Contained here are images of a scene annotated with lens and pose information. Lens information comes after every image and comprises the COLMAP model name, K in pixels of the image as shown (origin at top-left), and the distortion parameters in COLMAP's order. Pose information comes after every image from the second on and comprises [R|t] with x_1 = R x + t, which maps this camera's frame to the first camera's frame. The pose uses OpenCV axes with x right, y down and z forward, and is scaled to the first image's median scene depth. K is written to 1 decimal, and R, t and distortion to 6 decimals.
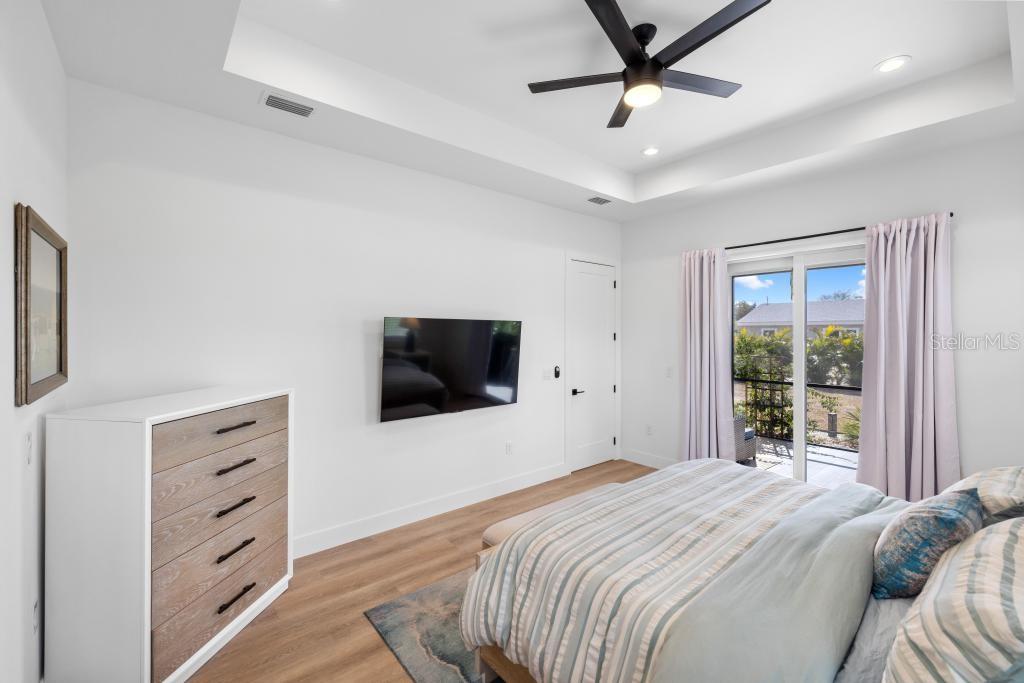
lens RADIAL K [[436.4, 0, 514.9], [0, 436.4, 337.6], [0, 0, 1]] dist [-0.001293, 0.000632]
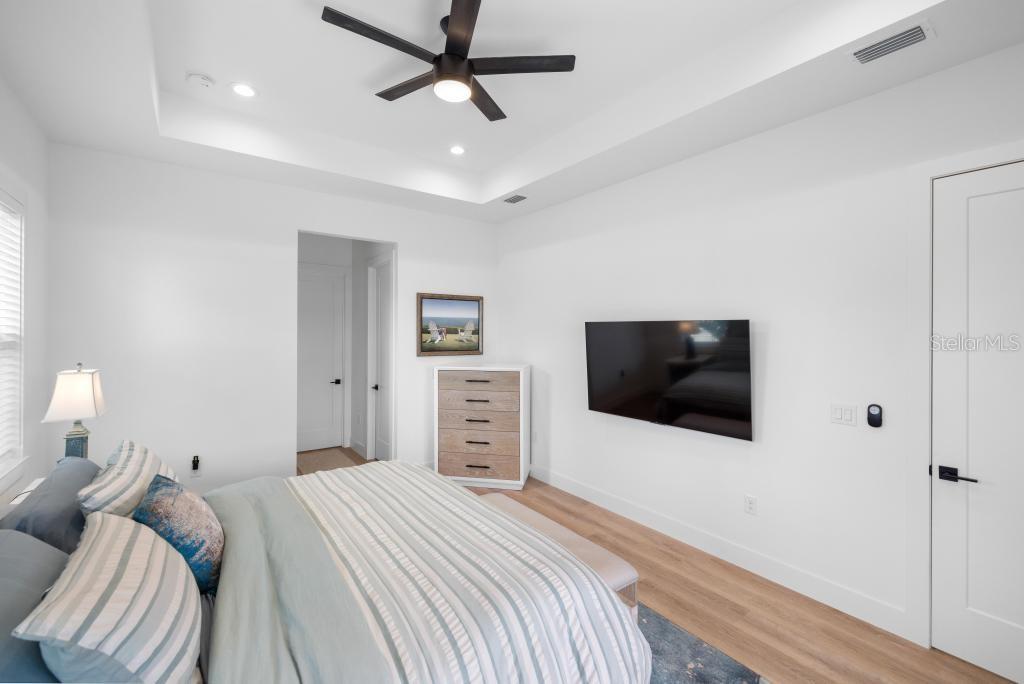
lens RADIAL K [[436.4, 0, 511.8], [0, 436.4, 334.1], [0, 0, 1]] dist [-0.001293, 0.000632]
pose [[-0.064608, 0.007606, -0.997882, 1.292045], [-0.017821, 0.999803, 0.008775, -0.029701], [0.997752, 0.018350, -0.064460, 1.227068]]
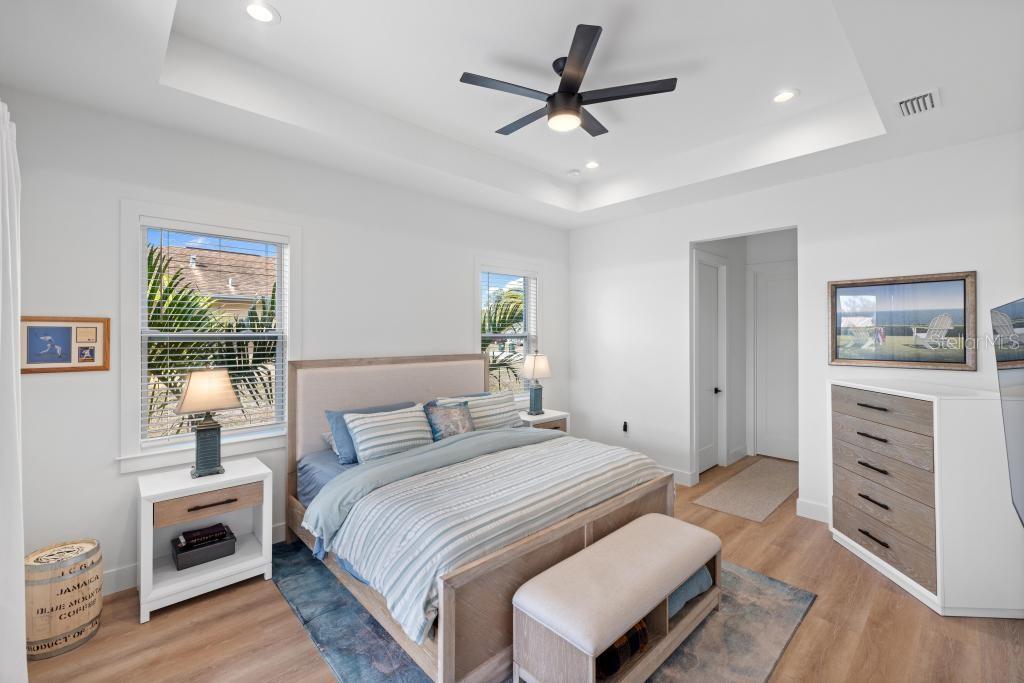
lens RADIAL K [[436.4, 0, 506.7], [0, 436.4, 331.6], [0, 0, 1]] dist [-0.001293, 0.000632]
pose [[-0.998817, 0.001531, -0.048612, 0.501249], [0.000929, 0.999923, 0.012409, -0.037639], [0.048627, 0.012349, -0.998741, 2.159725]]
